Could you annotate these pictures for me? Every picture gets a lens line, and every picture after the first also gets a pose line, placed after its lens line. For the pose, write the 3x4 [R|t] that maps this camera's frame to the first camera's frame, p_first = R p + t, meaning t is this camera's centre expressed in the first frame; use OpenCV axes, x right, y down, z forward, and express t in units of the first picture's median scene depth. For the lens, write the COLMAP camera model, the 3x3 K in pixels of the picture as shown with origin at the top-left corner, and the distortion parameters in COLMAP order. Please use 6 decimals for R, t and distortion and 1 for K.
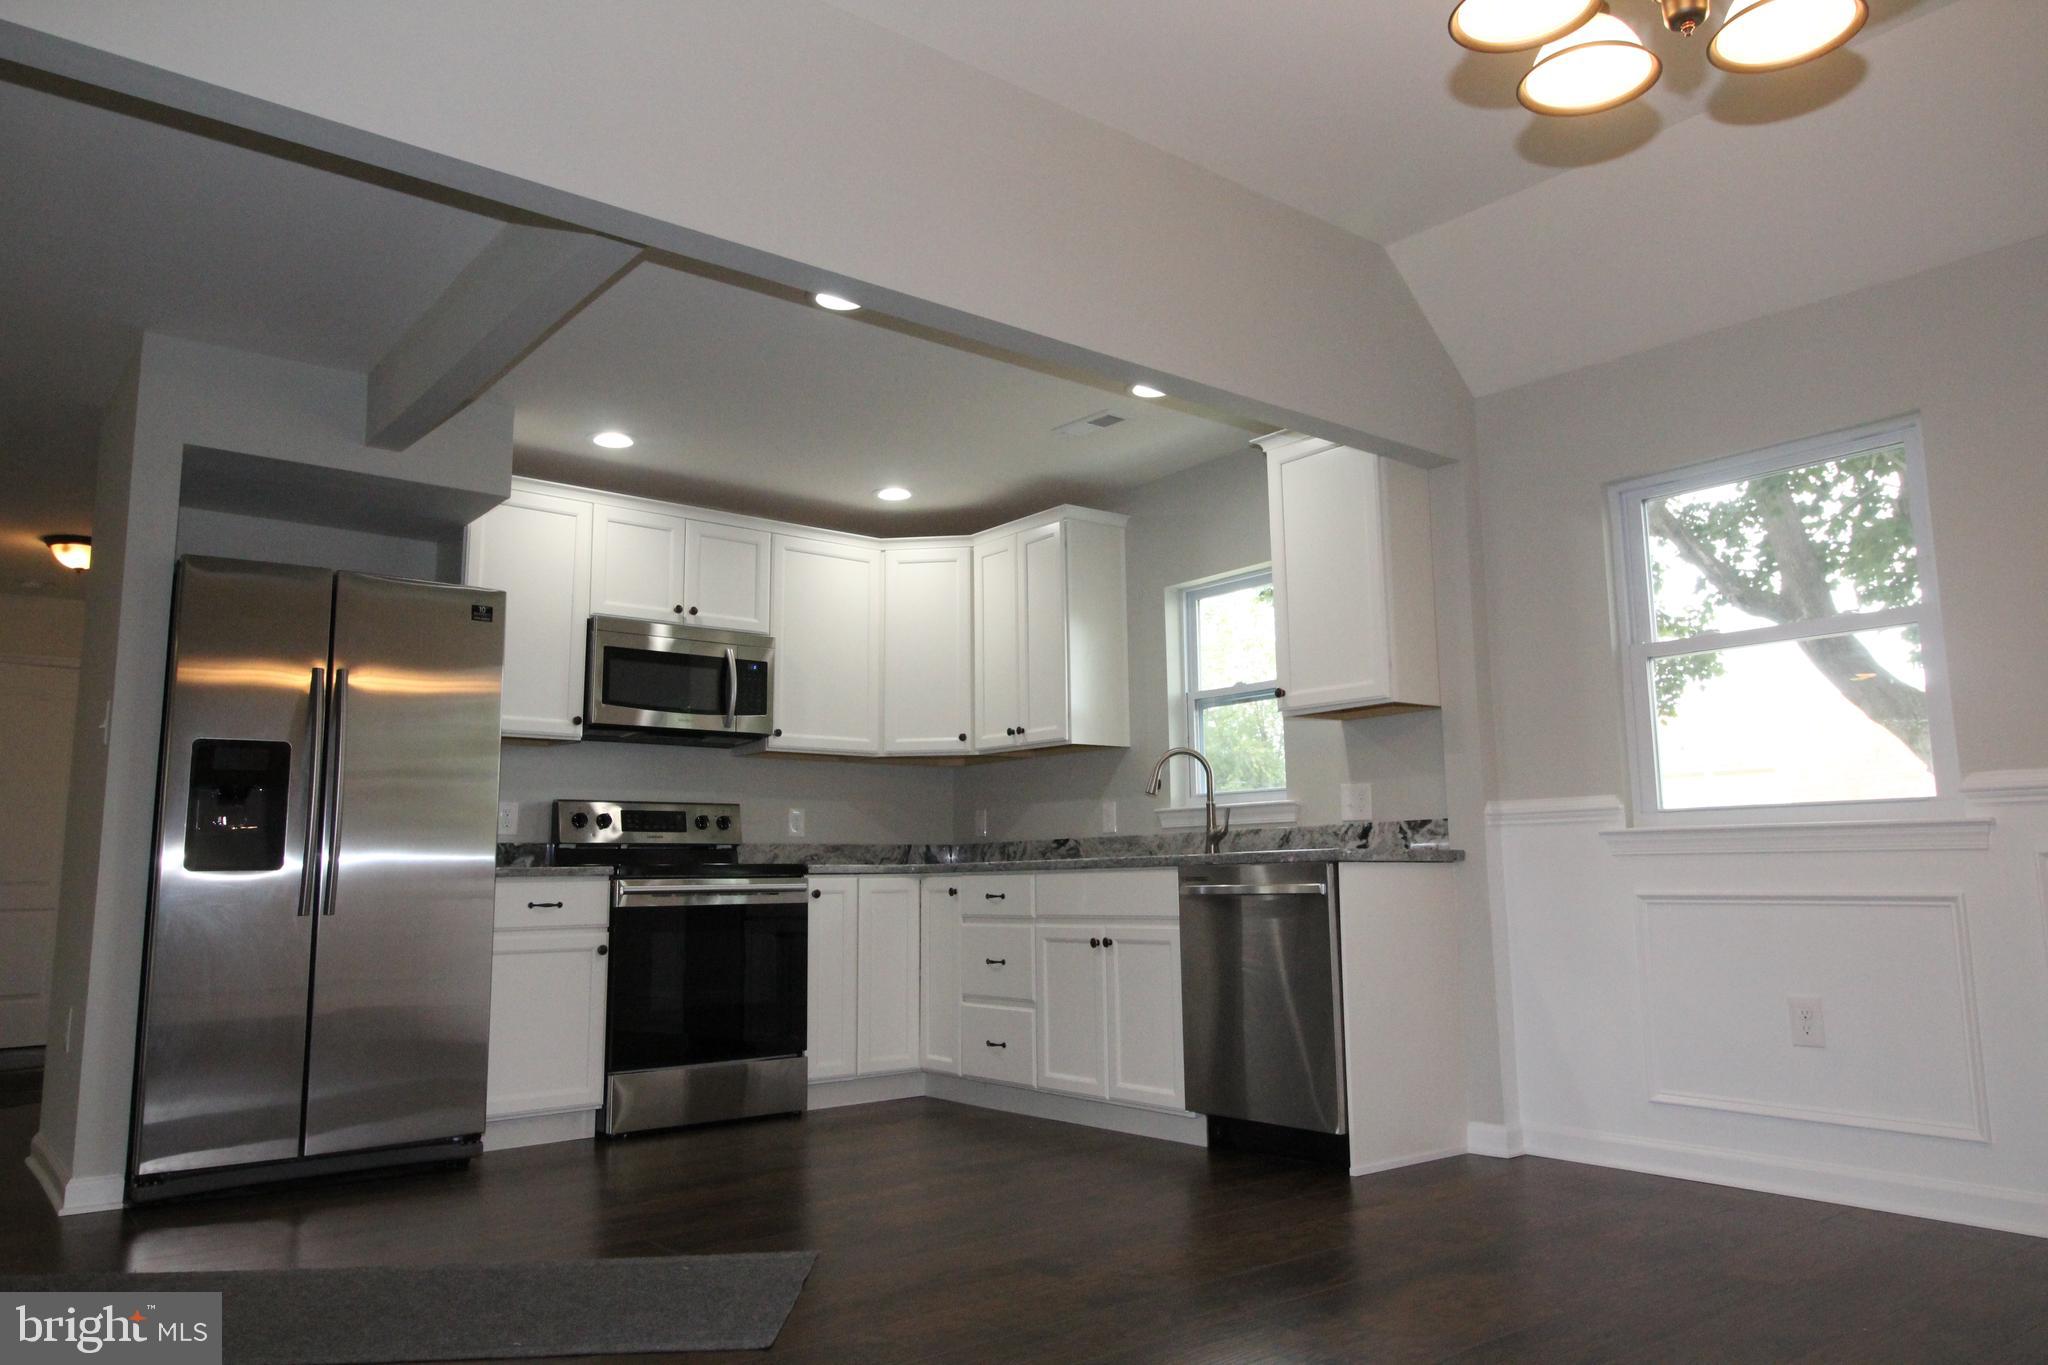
lens RADIAL K [[1396.7, 0, 1022.6], [0, 1396.7, 664.4], [0, 0, 1]] dist [0.016146, -0.017700]
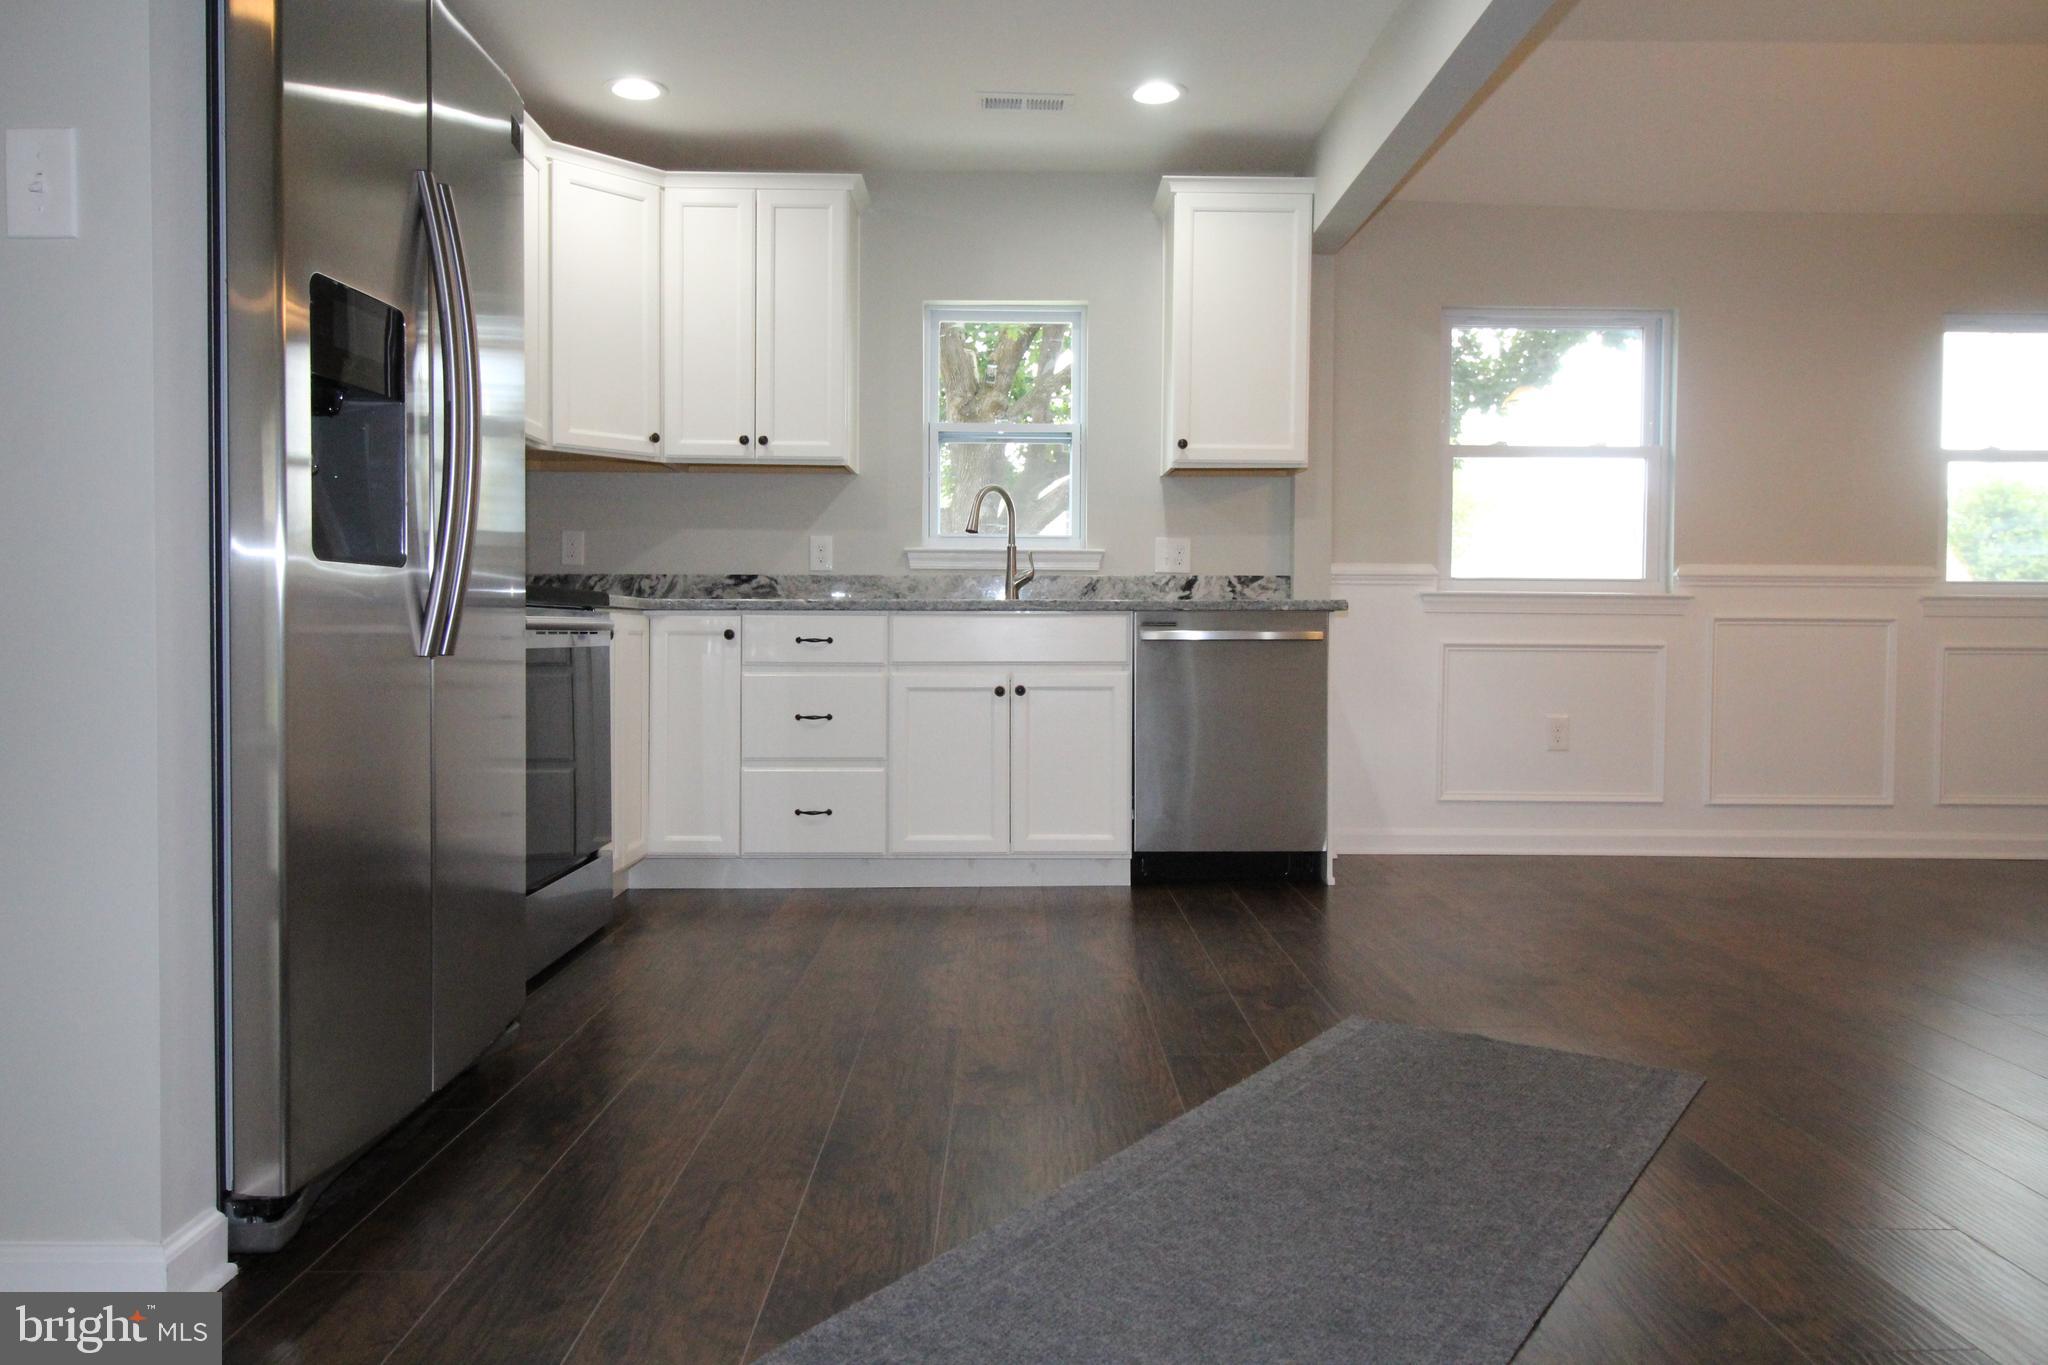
lens RADIAL K [[1400.7, 0, 1024.4], [0, 1400.7, 671.0], [0, 0, 1]] dist [0.001095, 0.001082]
pose [[0.610052, -0.005898, 0.792340, -0.616048], [-0.133824, 0.984840, 0.110367, 0.076708], [-0.780979, -0.173363, 0.600014, 0.406897]]
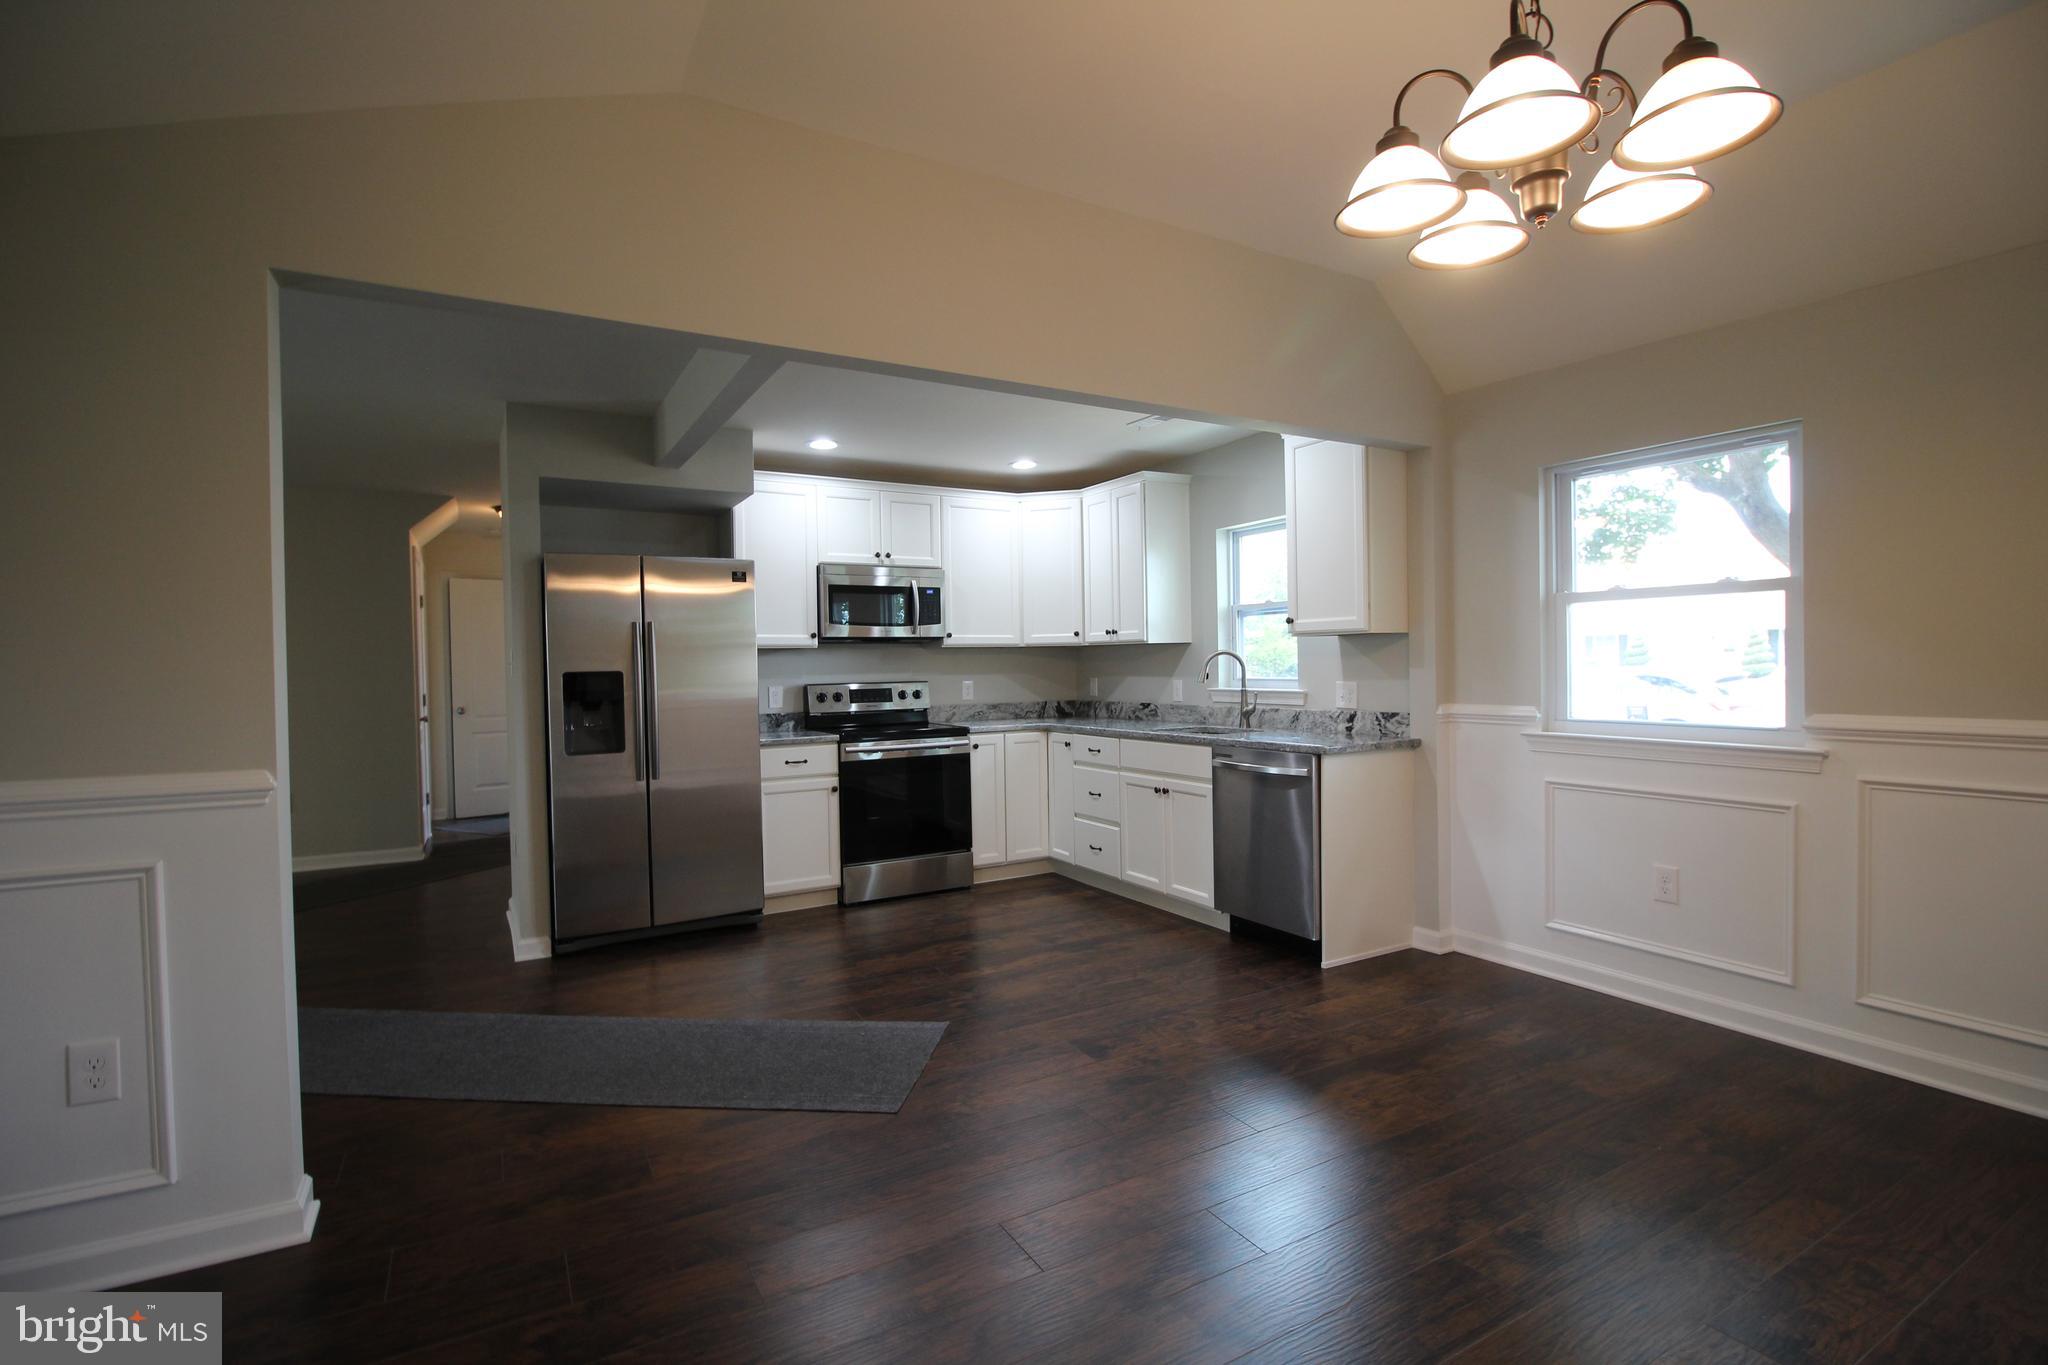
lens RADIAL K [[941.7, 0, 1023.5], [0, 941.7, 675.8], [0, 0, 1]] dist [-0.001242, -0.012706]
pose [[0.988385, -0.004258, -0.151909, 0.058647], [0.029782, 0.985651, 0.166149, -0.079085], [0.149021, -0.168743, 0.974330, 0.040062]]
